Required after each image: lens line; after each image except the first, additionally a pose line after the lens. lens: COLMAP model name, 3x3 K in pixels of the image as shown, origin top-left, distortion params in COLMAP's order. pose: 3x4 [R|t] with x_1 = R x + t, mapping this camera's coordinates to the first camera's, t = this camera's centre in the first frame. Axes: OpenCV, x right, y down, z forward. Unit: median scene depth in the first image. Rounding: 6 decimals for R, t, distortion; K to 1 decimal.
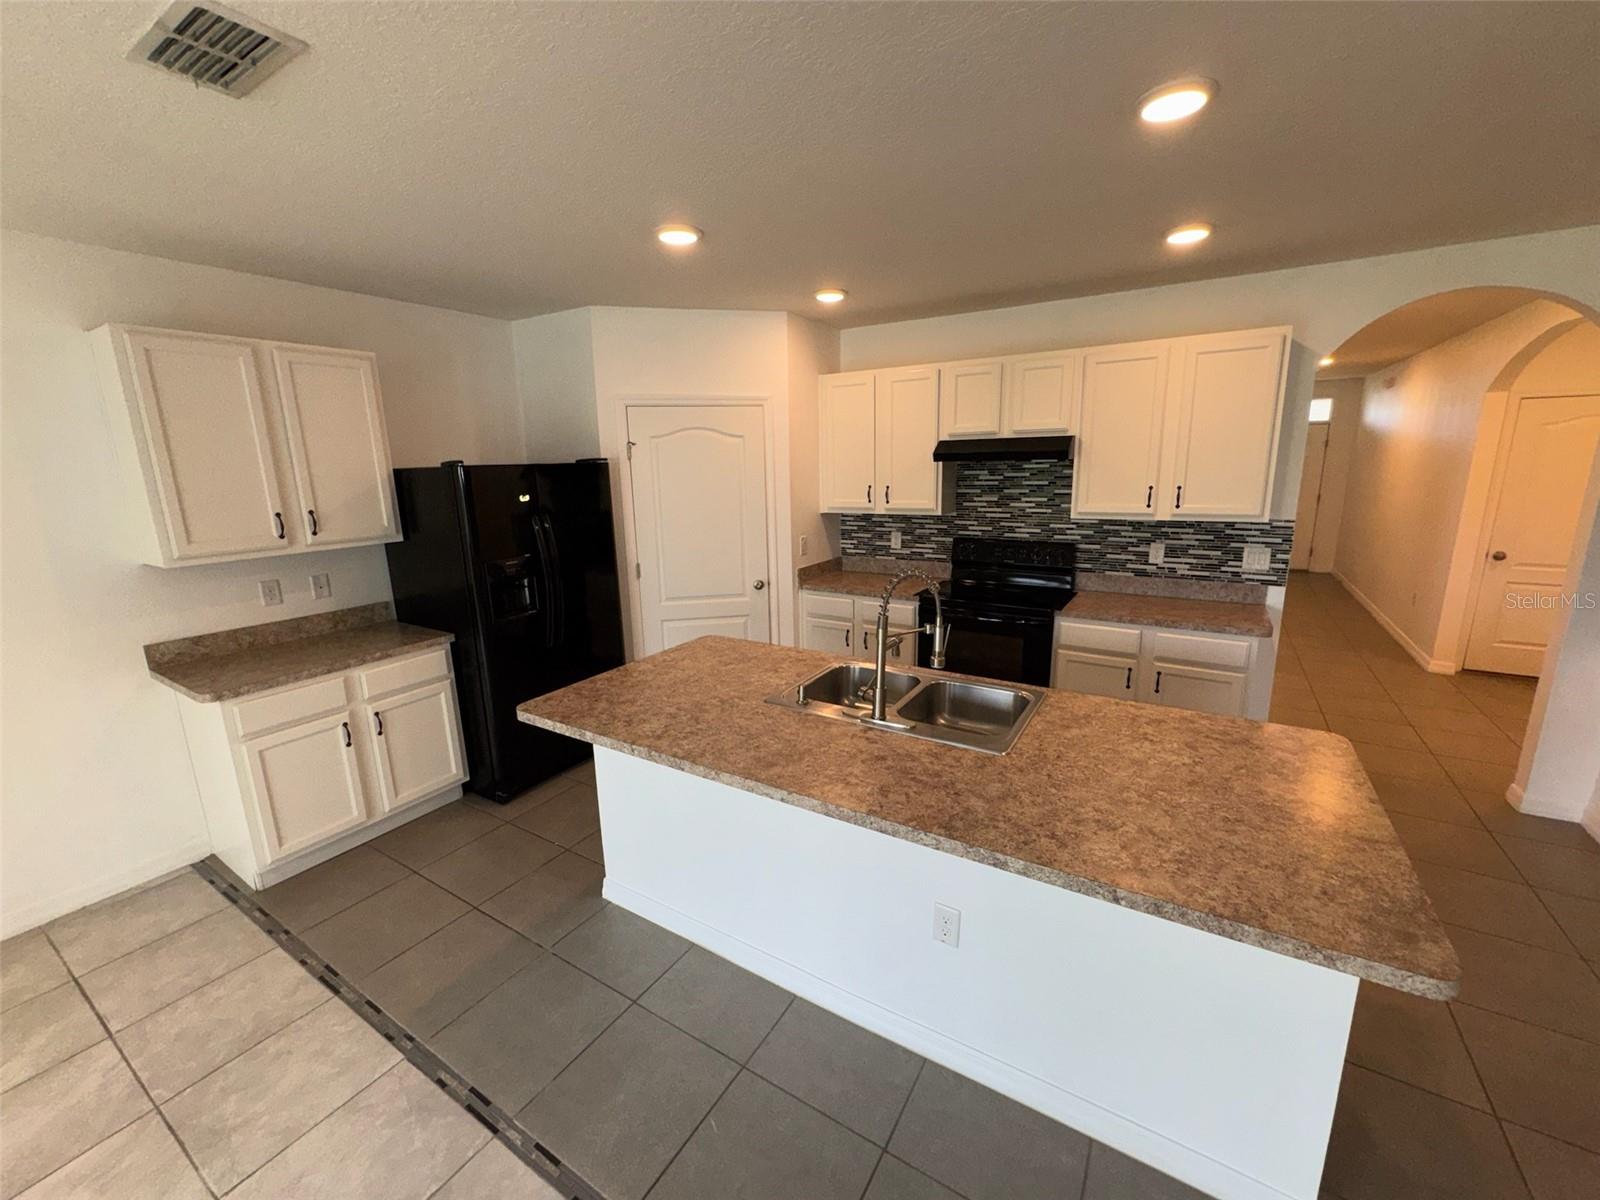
lens RADIAL K [[640.8, 0, 799.4], [0, 640.8, 601.1], [0, 0, 1]] dist [-0.002669, -0.000163]
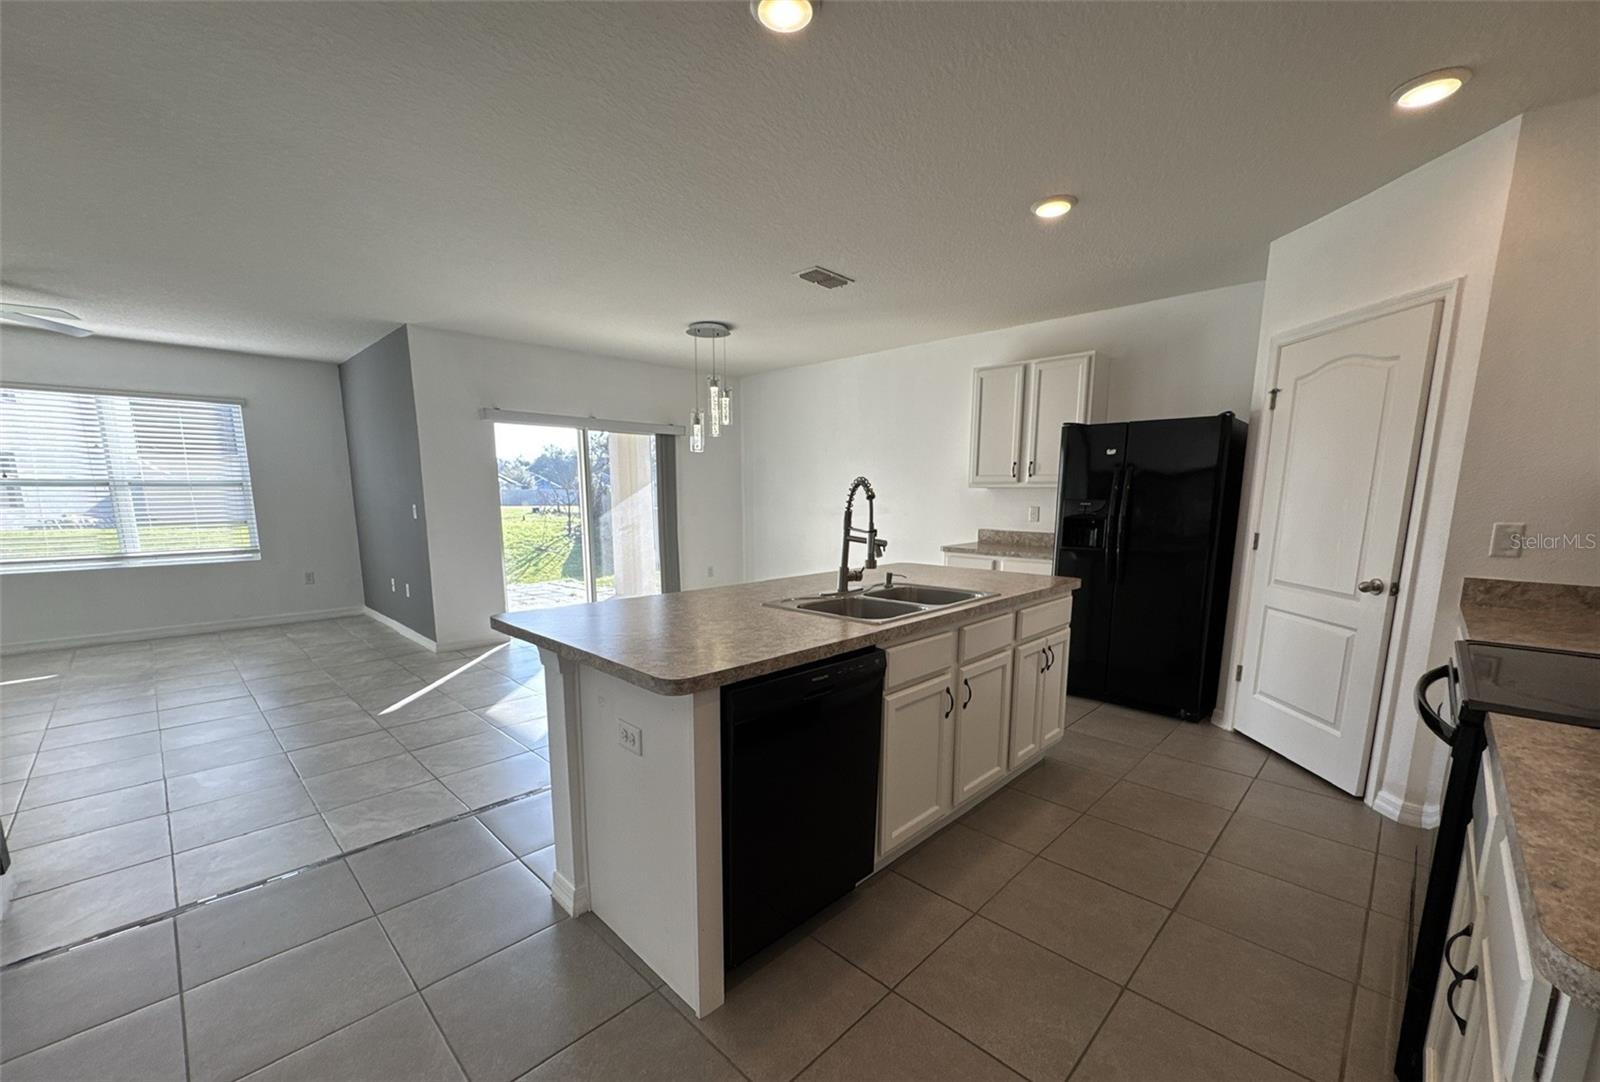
lens RADIAL K [[638.3, 0, 798.1], [0, 638.3, 597.1], [0, 0, 1]] dist [-0.003709, 0.000692]
pose [[-0.218542, 0.179237, -0.959225, 0.750810], [-0.210231, 0.951256, 0.225645, -0.042435], [0.952913, 0.250971, -0.170208, 0.614198]]
